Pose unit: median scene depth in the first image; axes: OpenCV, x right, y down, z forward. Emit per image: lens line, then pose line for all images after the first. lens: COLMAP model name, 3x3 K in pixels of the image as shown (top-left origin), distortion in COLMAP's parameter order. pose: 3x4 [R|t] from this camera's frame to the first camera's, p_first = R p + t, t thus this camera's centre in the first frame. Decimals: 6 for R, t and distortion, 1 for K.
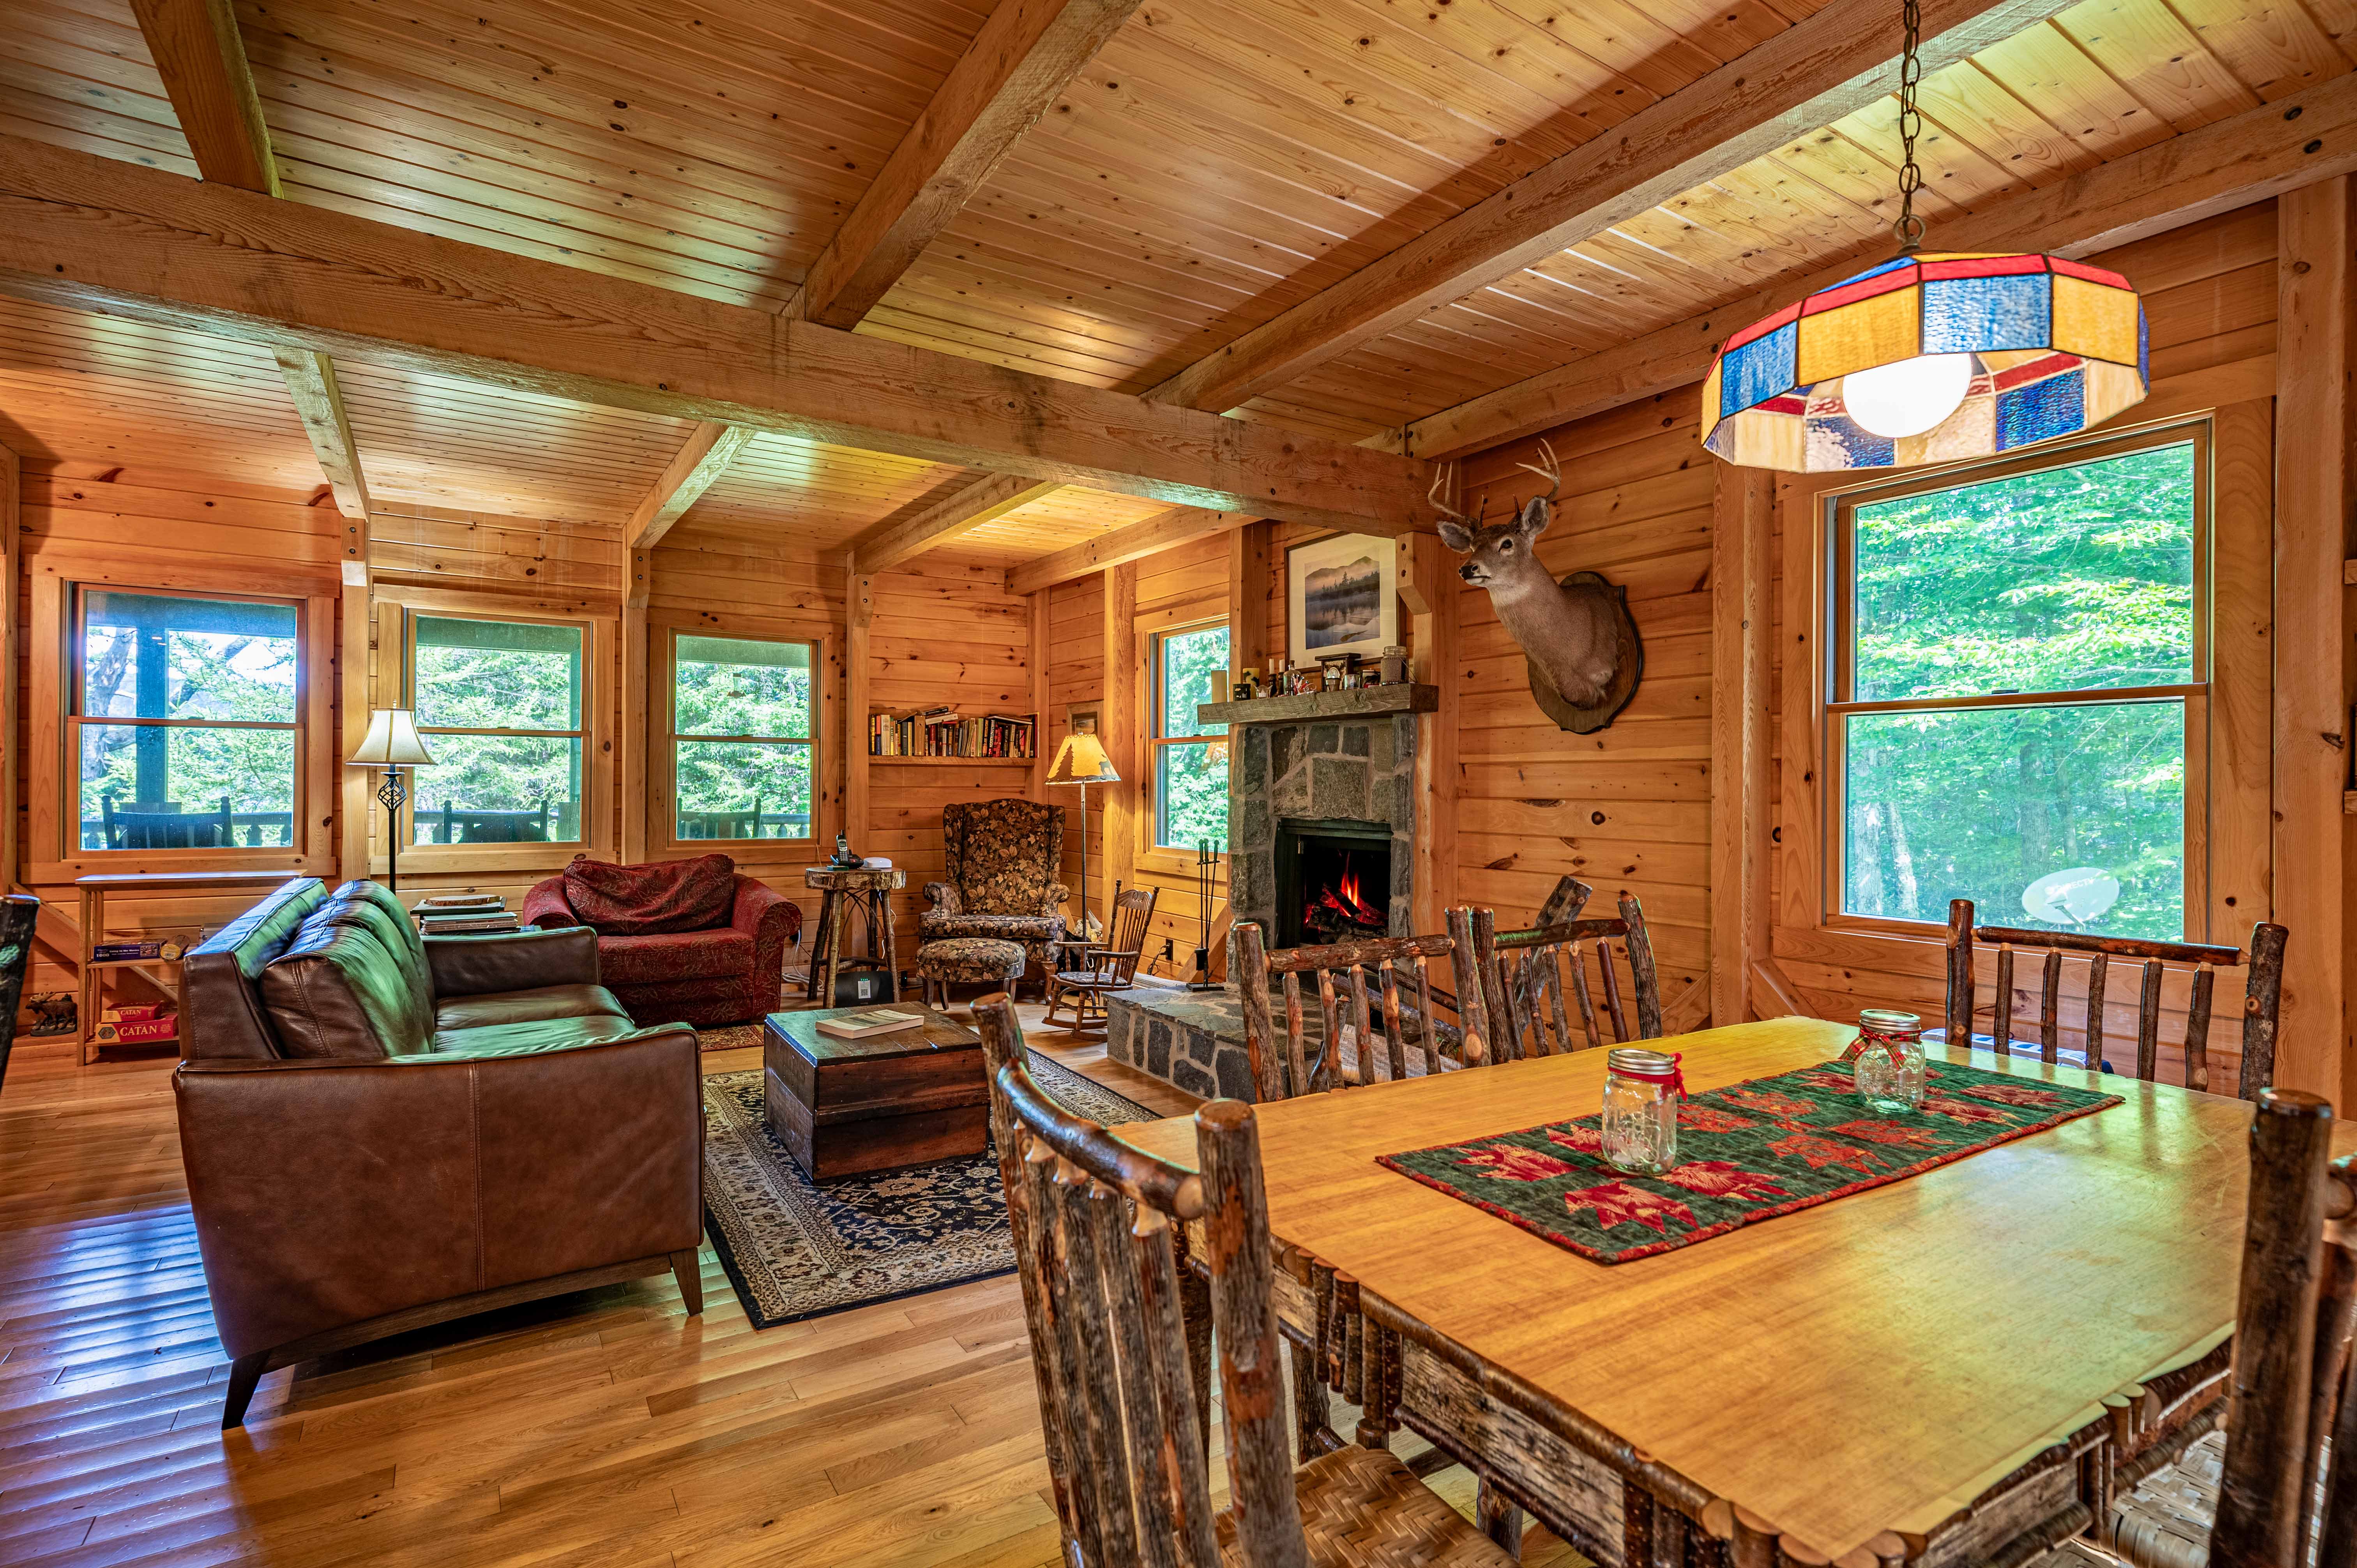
lens RADIAL K [[1126.3, 0, 1178.5], [0, 1126.3, 784.9], [0, 0, 1]] dist [0.004018, 0.000147]
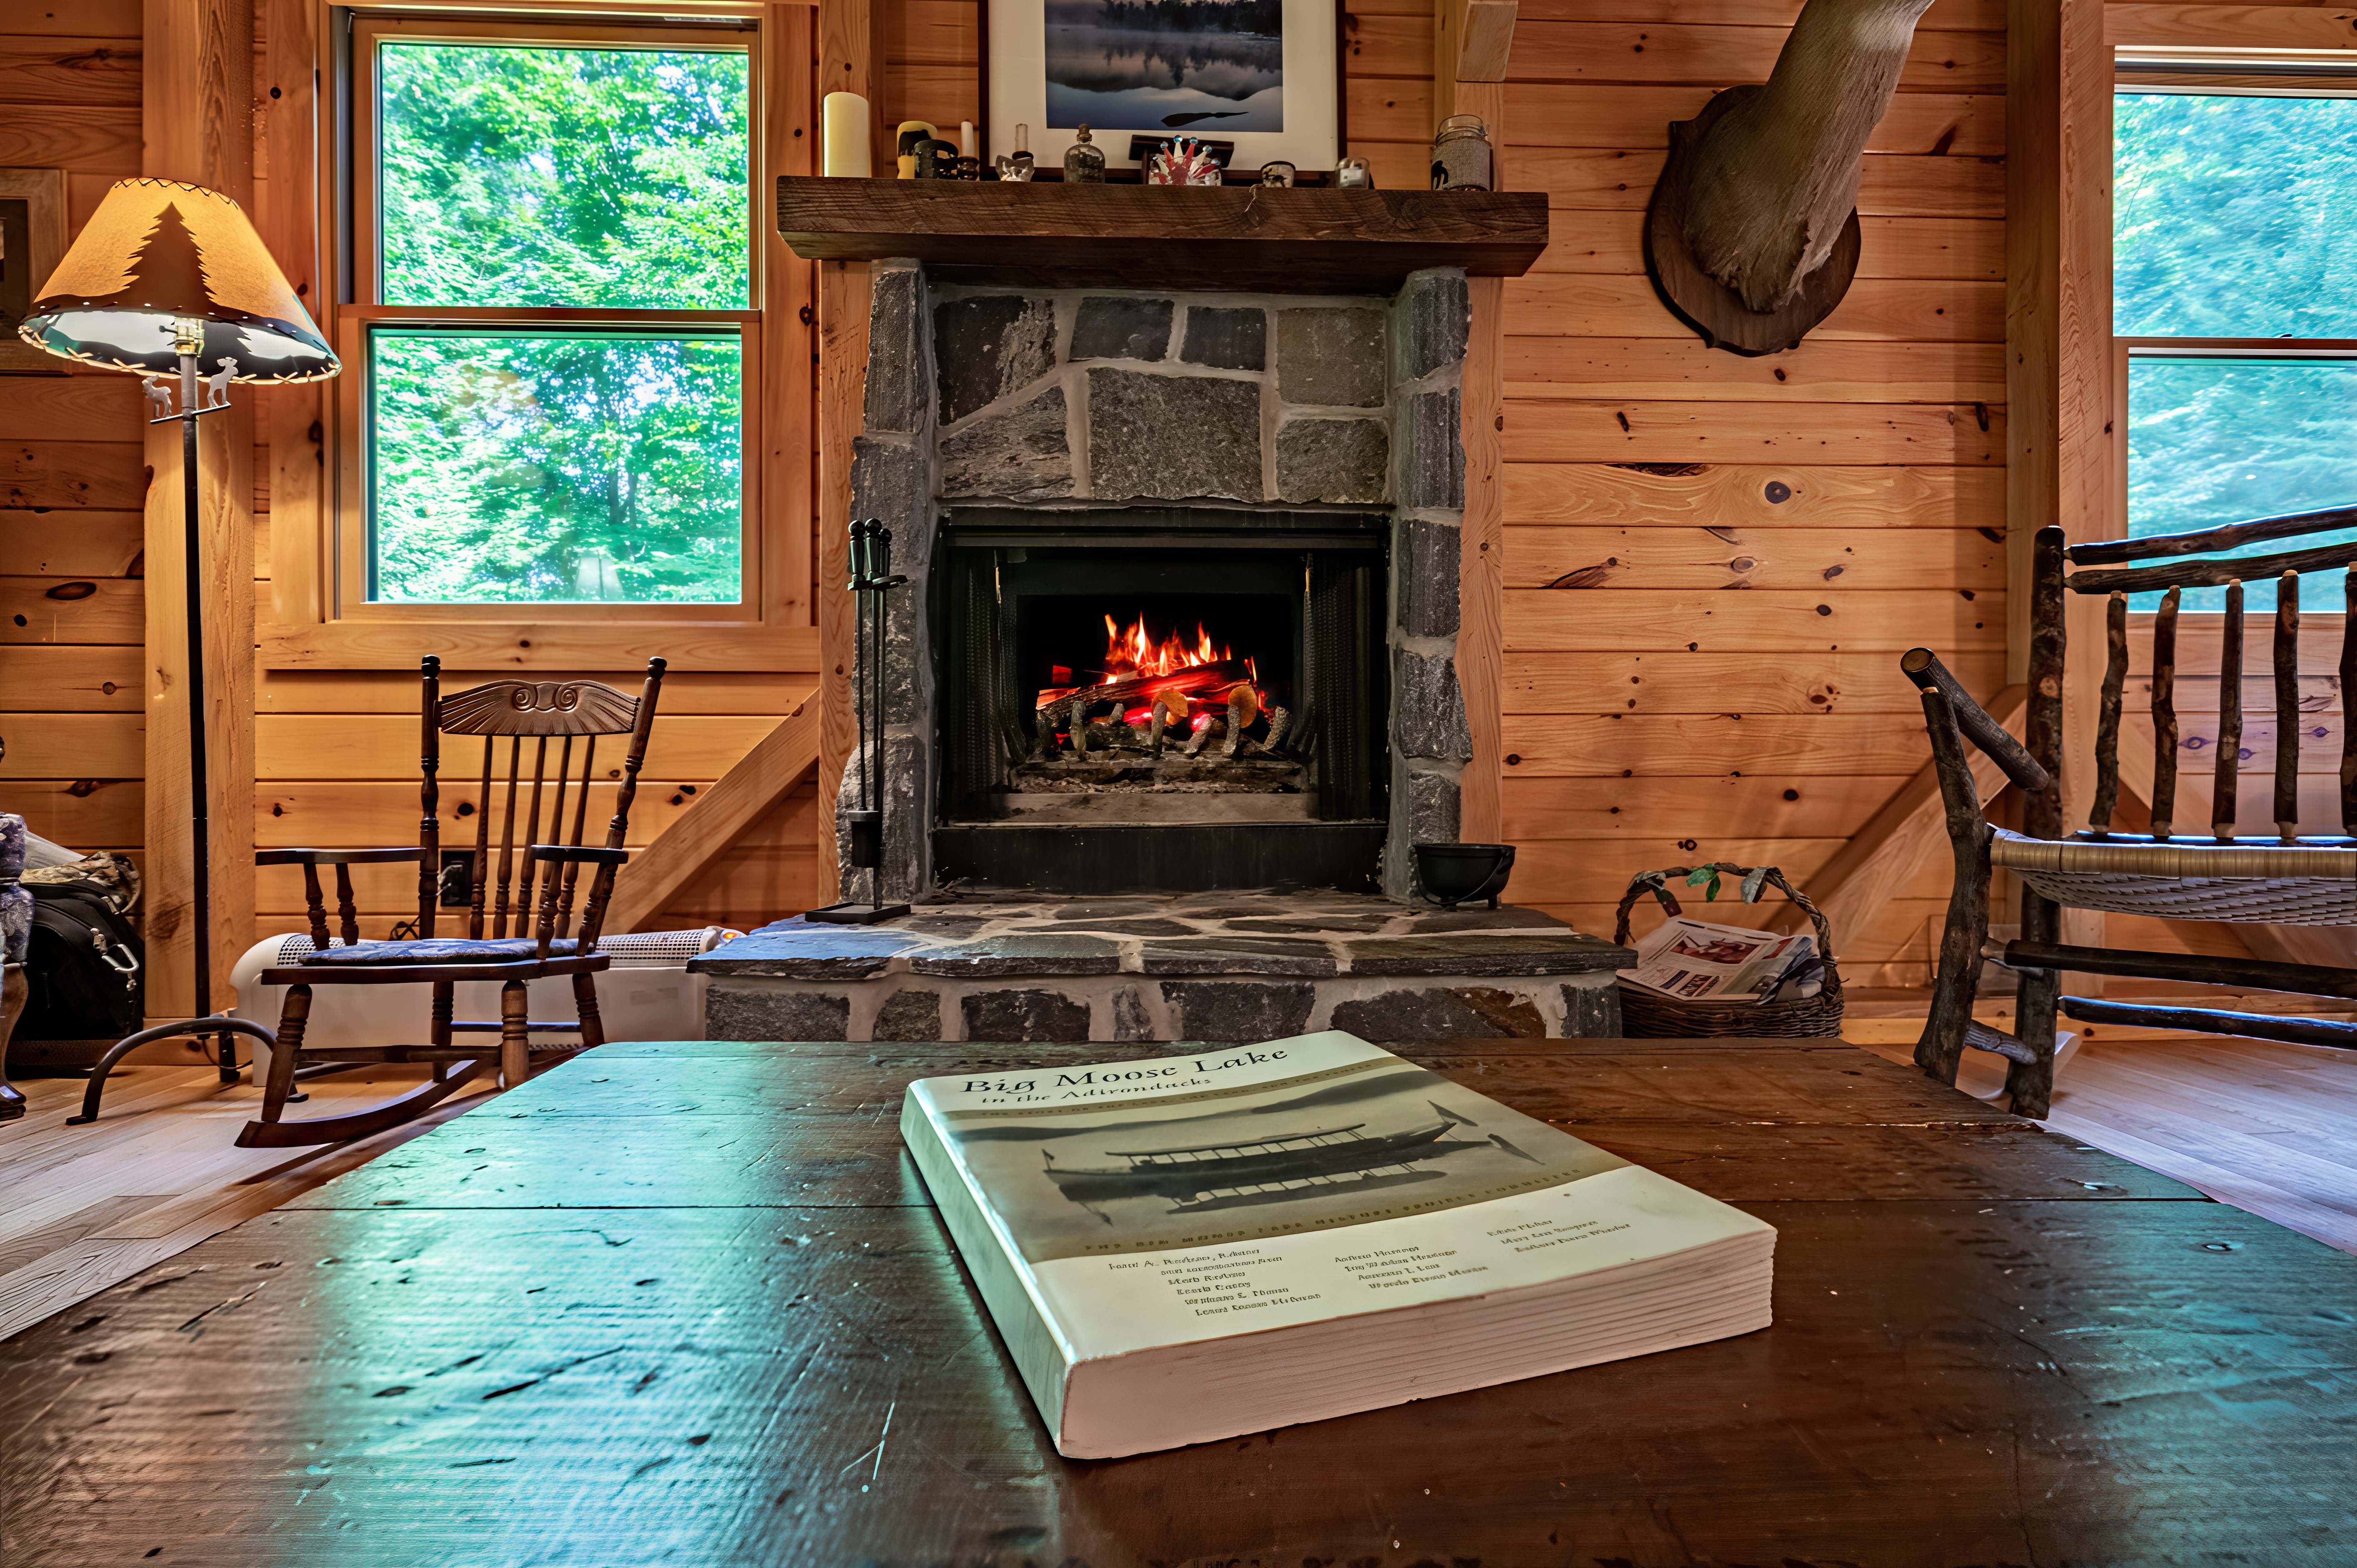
lens RADIAL K [[1126.3, 0, 1171.8], [0, 1126.3, 772.4], [0, 0, 1]] dist [0.004018, 0.000147]
pose [[0.503777, -0.013945, 0.863721, -0.265811], [0.005983, 0.999902, 0.012654, 0.137570], [-0.863813, -0.001207, 0.503811, 0.769003]]
